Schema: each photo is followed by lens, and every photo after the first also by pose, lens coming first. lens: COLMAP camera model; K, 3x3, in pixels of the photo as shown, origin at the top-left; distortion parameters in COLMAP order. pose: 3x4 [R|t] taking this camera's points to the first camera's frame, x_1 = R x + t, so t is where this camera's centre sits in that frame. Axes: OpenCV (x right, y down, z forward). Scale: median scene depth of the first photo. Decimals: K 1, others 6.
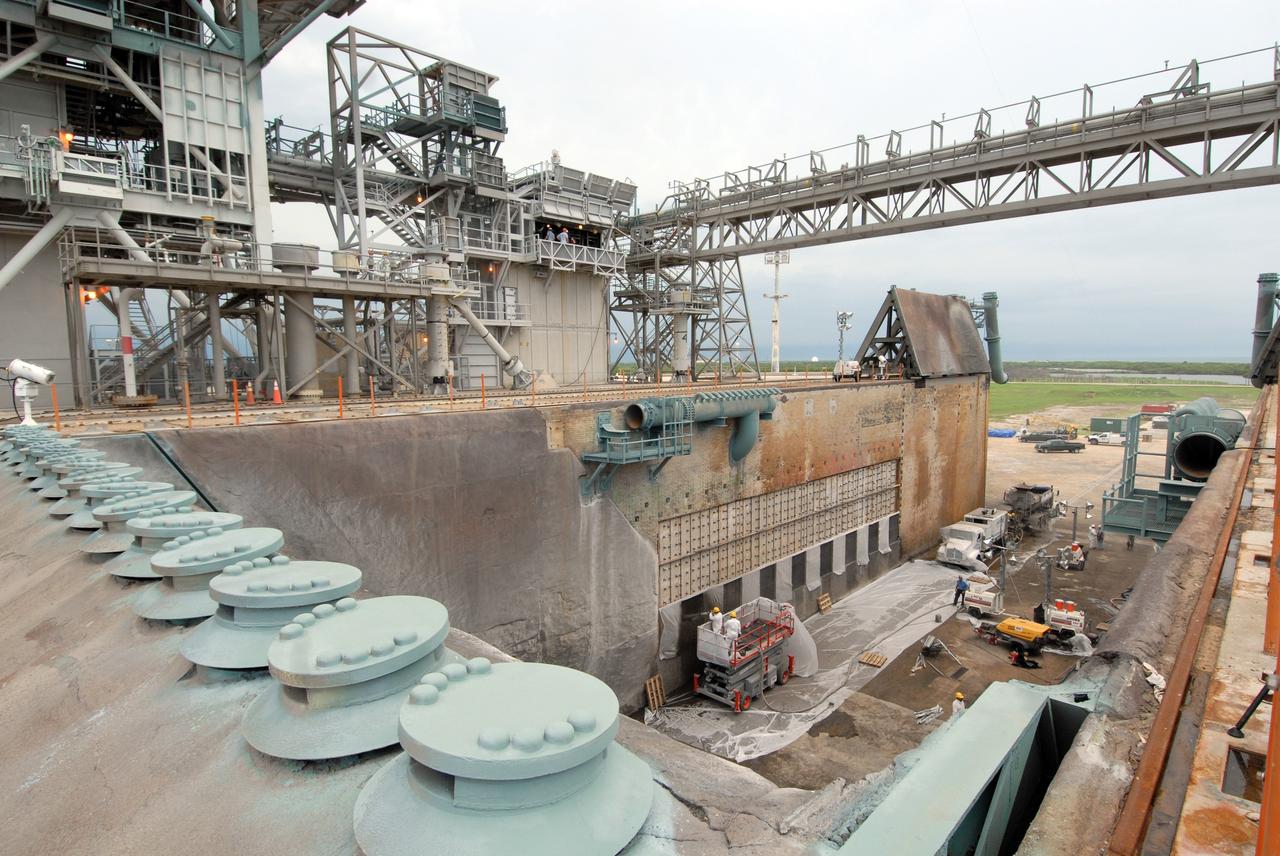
lens RADIAL K [[671.2, 0, 640.5], [0, 671.2, 432.3], [0, 0, 1]] dist [0.056997, -0.058833]
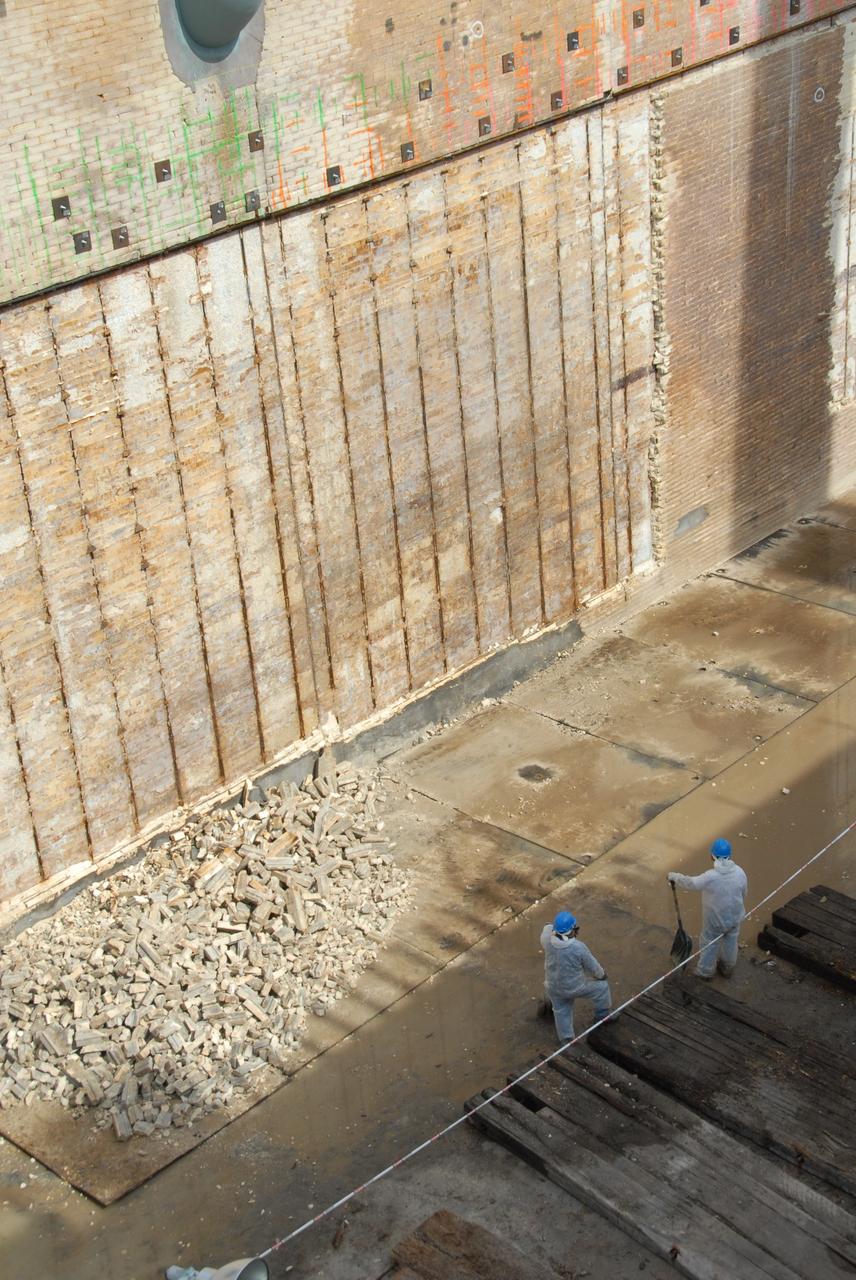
lens RADIAL K [[2088.8, 0, 441.9], [0, 2088.8, 648.1], [0, 0, 1]] dist [0.176316, 0.911875]
pose [[0.997945, -0.054440, -0.033808, 0.220881], [0.063017, 0.929510, 0.363373, -0.025228], [0.011643, -0.364756, 0.931030, 0.238389]]
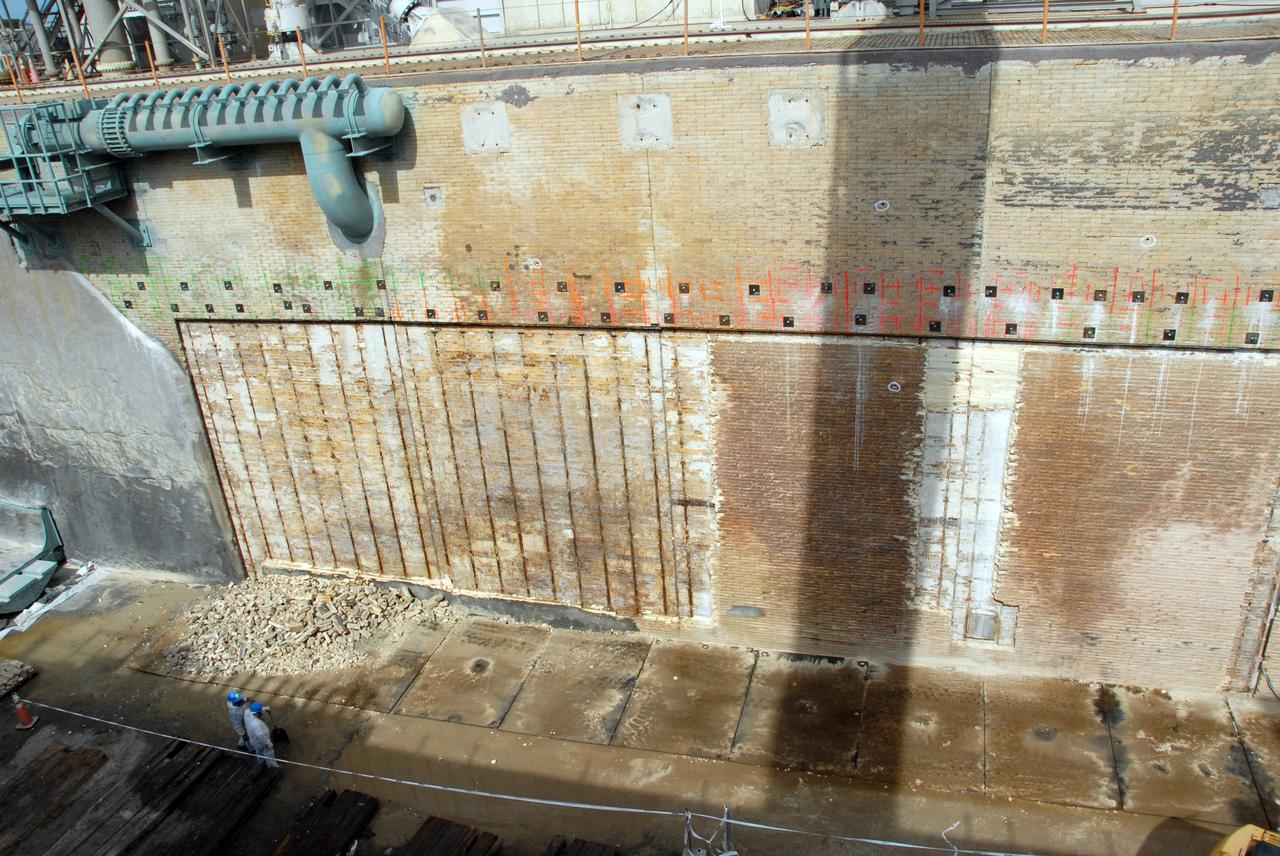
lens RADIAL K [[999.6, 0, 641.5], [0, 999.6, 442.9], [0, 0, 1]] dist [-0.165352, 0.125467]
pose [[0.455723, 0.362029, -0.813174, 0.773432], [-0.025742, 0.918532, 0.394508, -0.090360], [0.889749, -0.158853, 0.427915, 0.818645]]
